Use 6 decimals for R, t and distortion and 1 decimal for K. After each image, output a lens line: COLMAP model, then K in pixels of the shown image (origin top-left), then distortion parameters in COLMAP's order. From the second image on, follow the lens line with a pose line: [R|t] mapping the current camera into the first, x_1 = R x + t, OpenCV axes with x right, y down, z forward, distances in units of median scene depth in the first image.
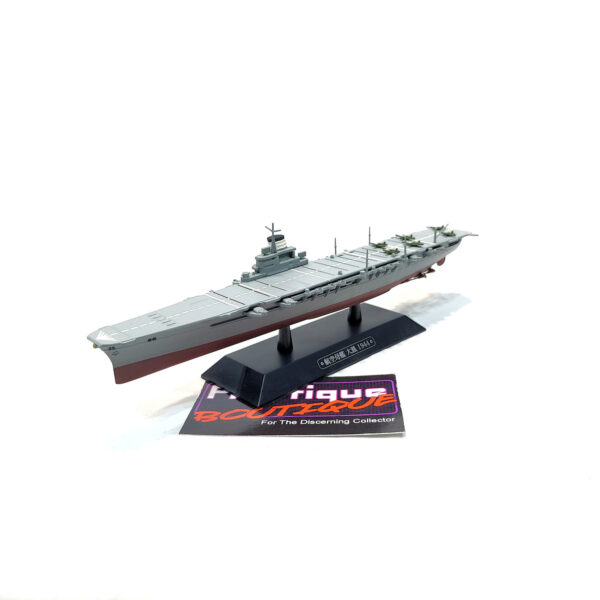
lens RADIAL K [[589.0, 0, 300.0], [0, 589.0, 300.0], [0, 0, 1]] dist [0.007094, 0.005012]
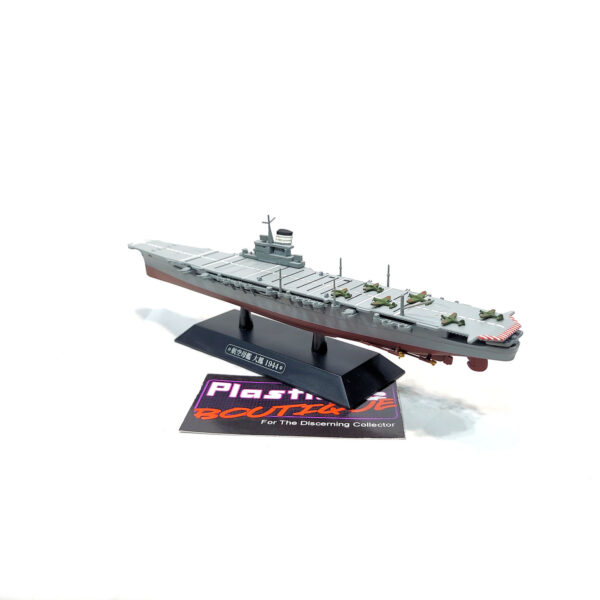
lens RADIAL K [[589.0, 0, 300.0], [0, 589.0, 300.0], [0, 0, 1]] dist [0.007094, 0.005012]
pose [[0.131361, 0.365210, -0.921611, 0.979296], [-0.309379, 0.898337, 0.311890, -0.335847], [0.941822, 0.244157, 0.230994, 0.832417]]
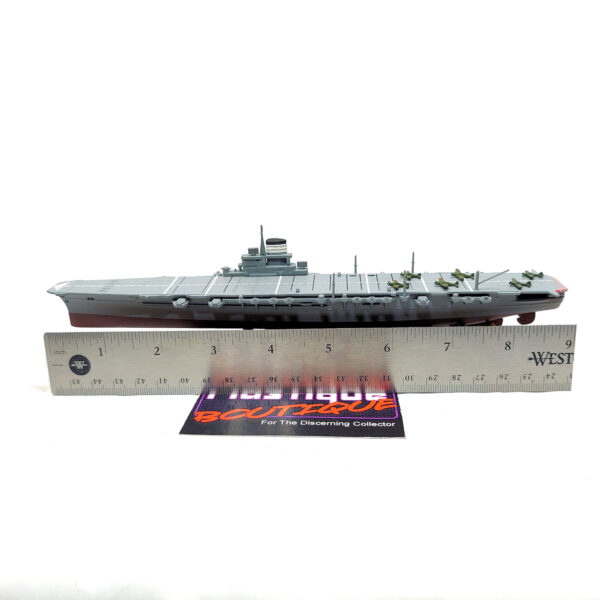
lens RADIAL K [[589.0, 0, 300.0], [0, 589.0, 300.0], [0, 0, 1]] dist [0.007094, 0.005012]
pose [[0.696736, 0.254754, -0.670567, 0.682337], [-0.234009, 0.964392, 0.123240, -0.143884], [0.678085, 0.071053, 0.731541, 0.324712]]
